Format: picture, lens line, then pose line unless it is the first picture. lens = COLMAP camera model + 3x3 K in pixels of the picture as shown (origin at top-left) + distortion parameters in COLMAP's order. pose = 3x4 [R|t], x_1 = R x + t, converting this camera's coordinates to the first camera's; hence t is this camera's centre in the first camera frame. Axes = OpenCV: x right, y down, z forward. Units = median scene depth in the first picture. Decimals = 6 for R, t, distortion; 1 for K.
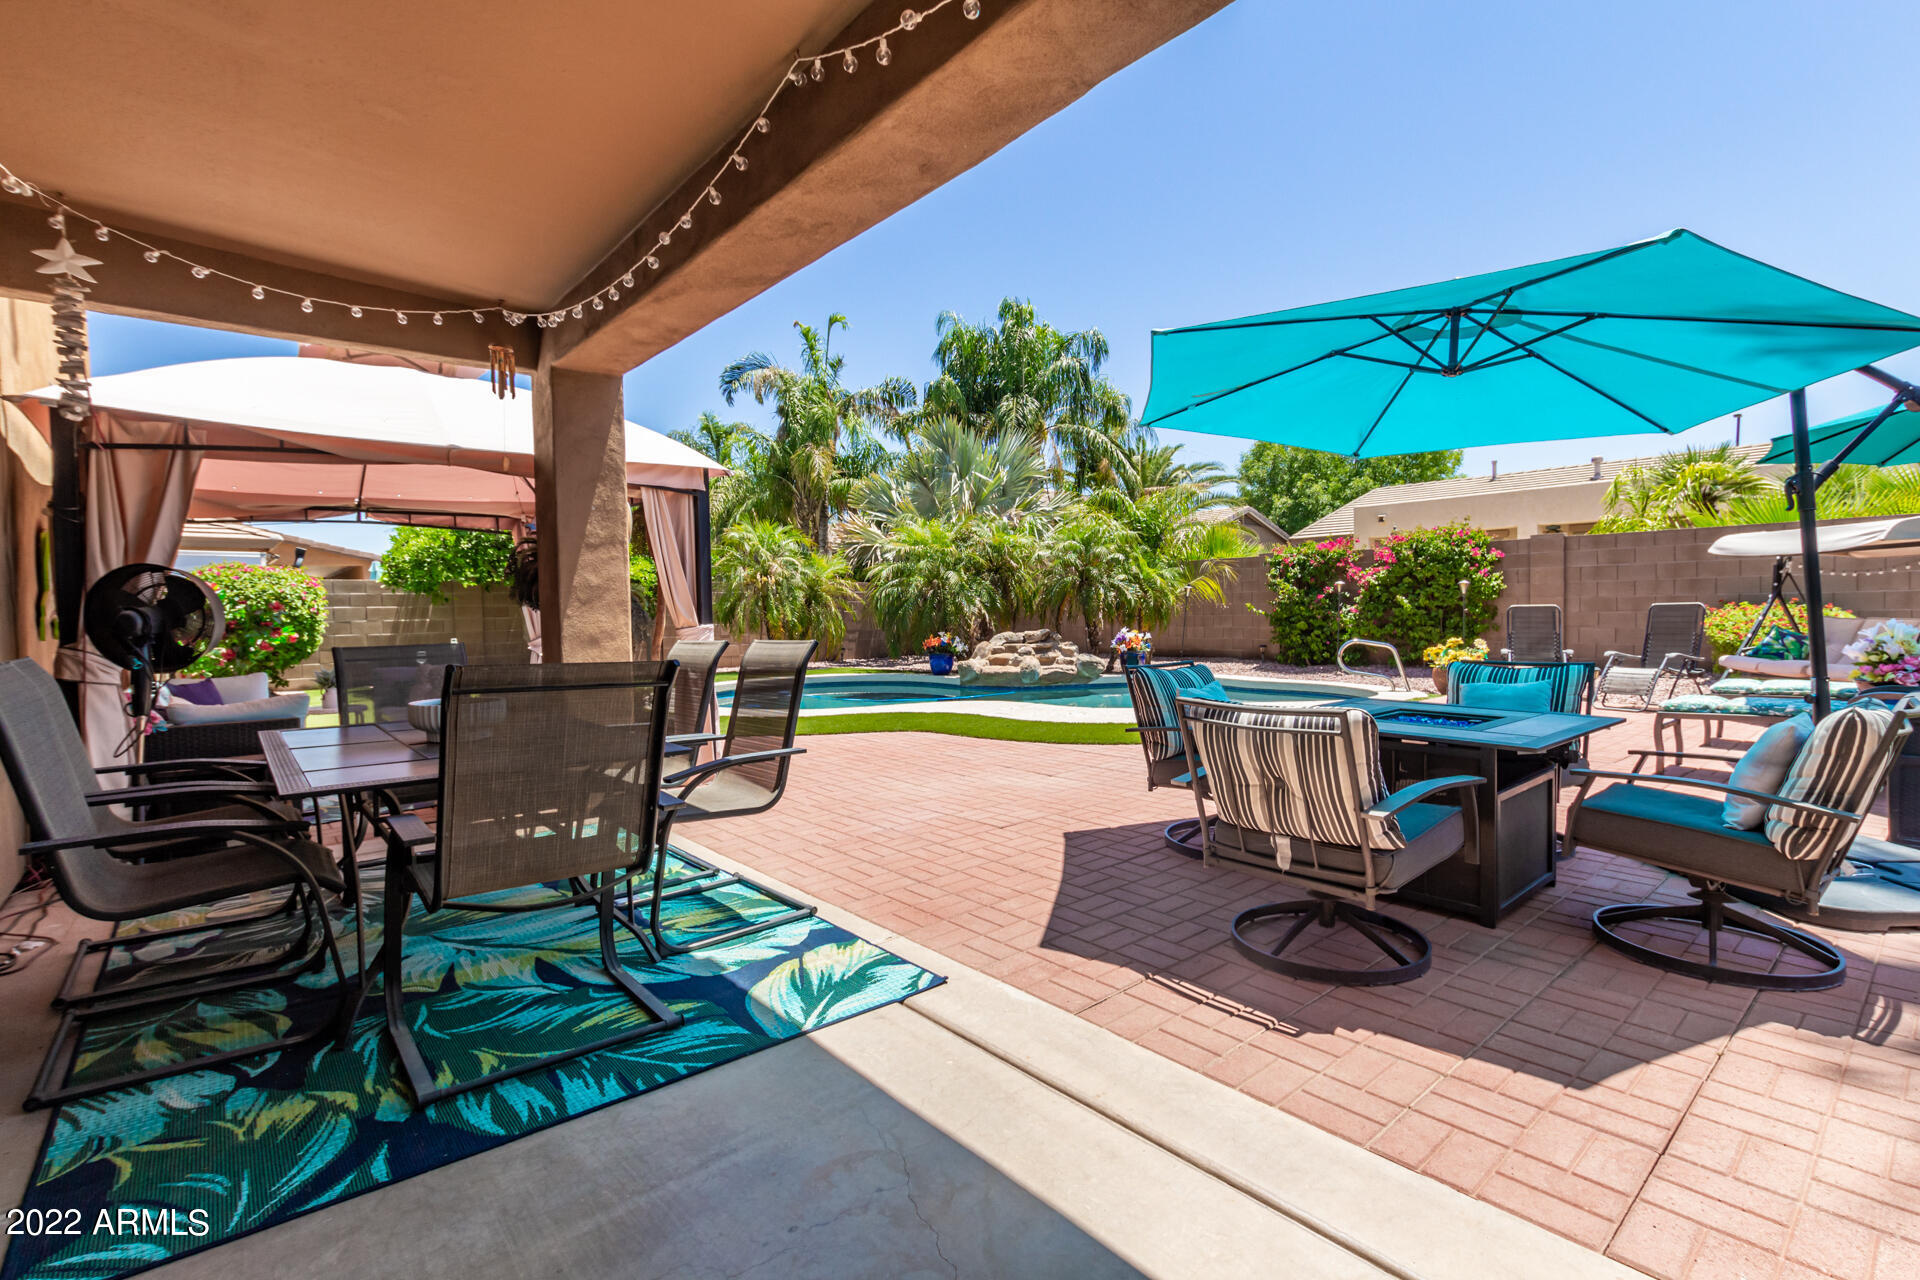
lens RADIAL K [[869.9, 0, 965.5], [0, 869.9, 611.0], [0, 0, 1]] dist [0.000769, 0.000019]
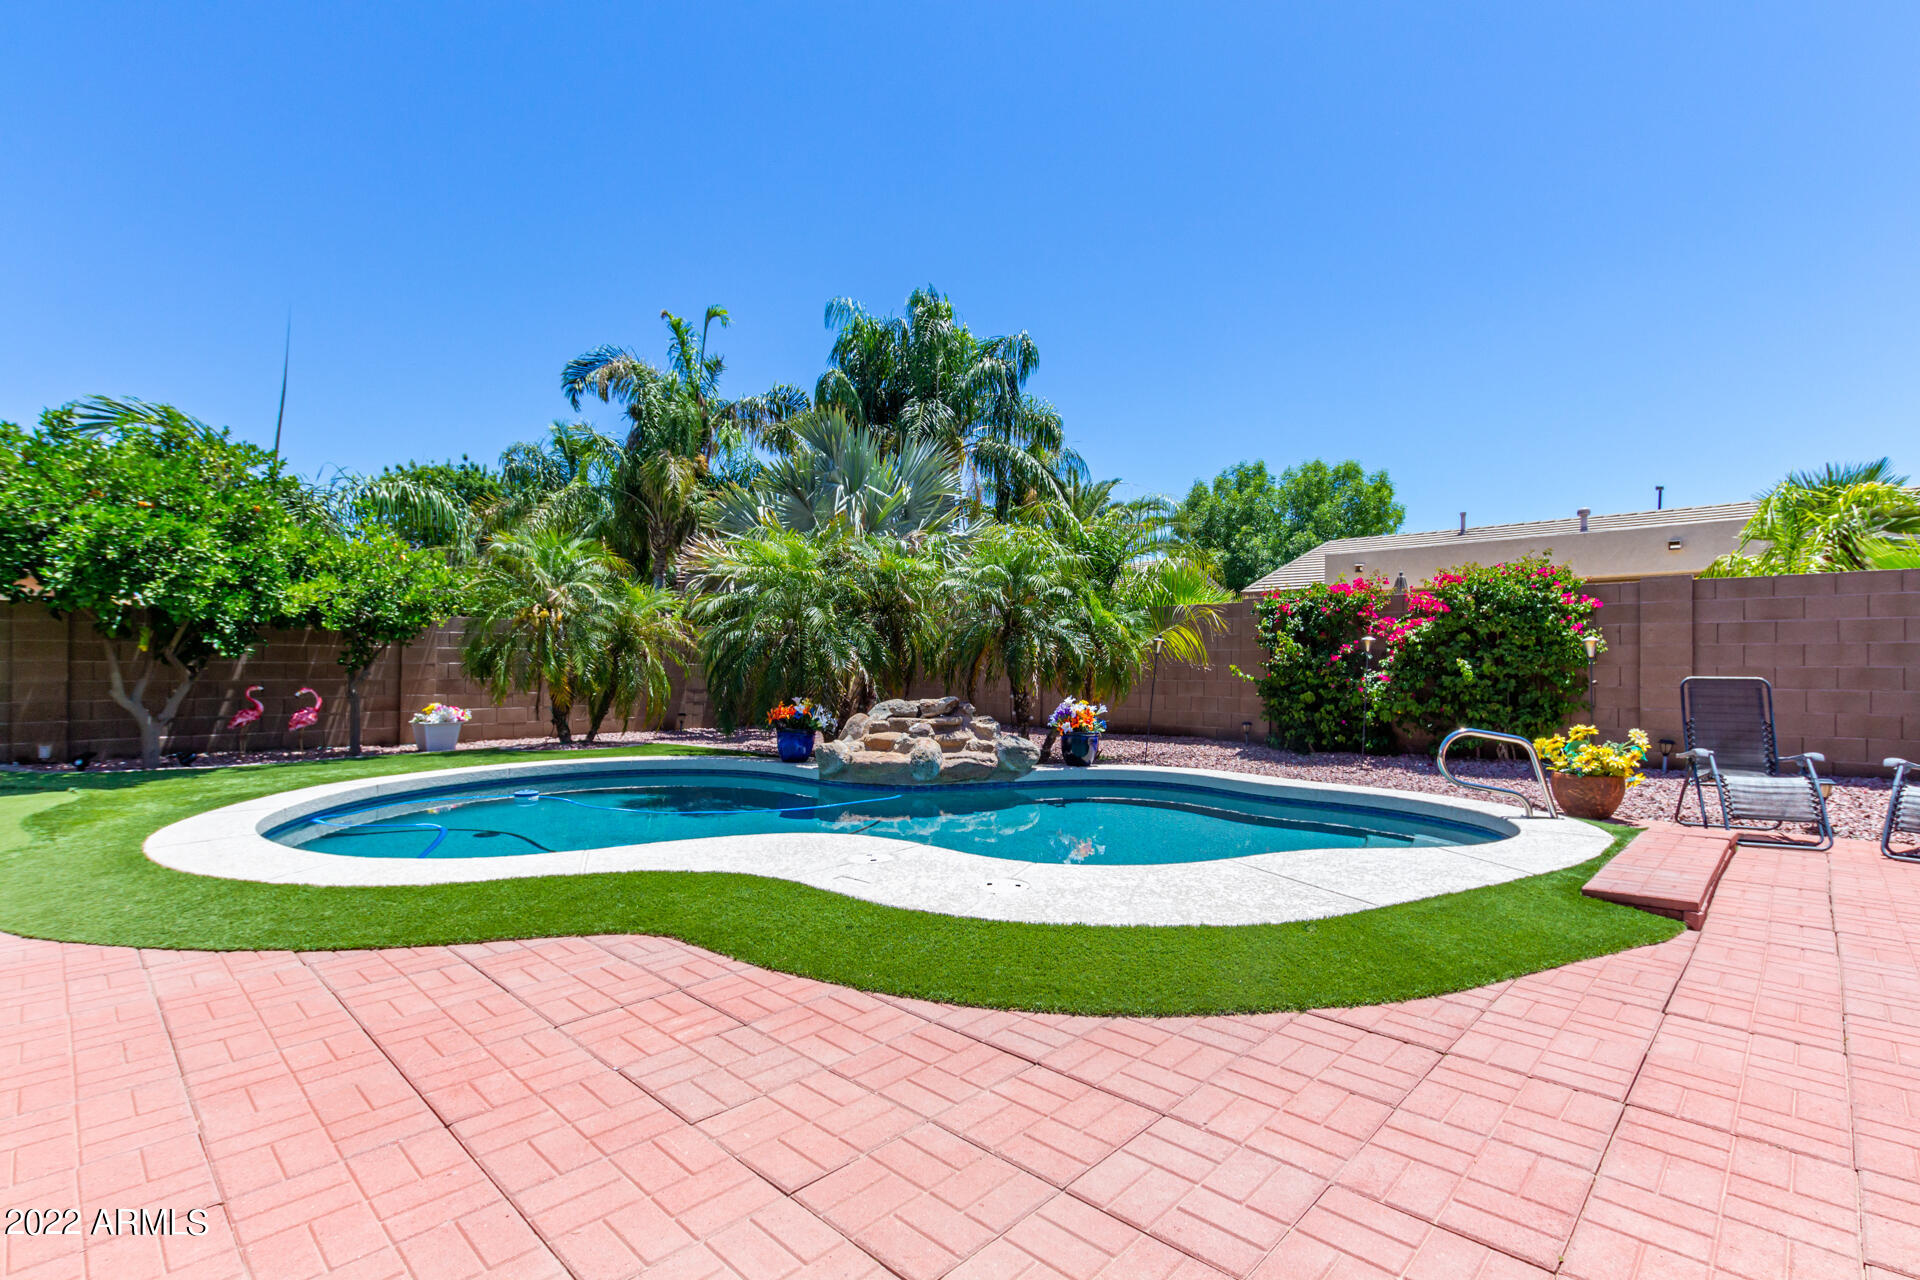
lens RADIAL K [[920.4, 0, 967.0], [0, 920.4, 664.8], [0, 0, 1]] dist [0.000698, 0.000149]
pose [[0.994866, 0.022733, 0.098619, 0.030091], [-0.022358, 0.999738, -0.004911, -0.000207], [-0.098705, 0.002681, 0.995113, 0.266591]]
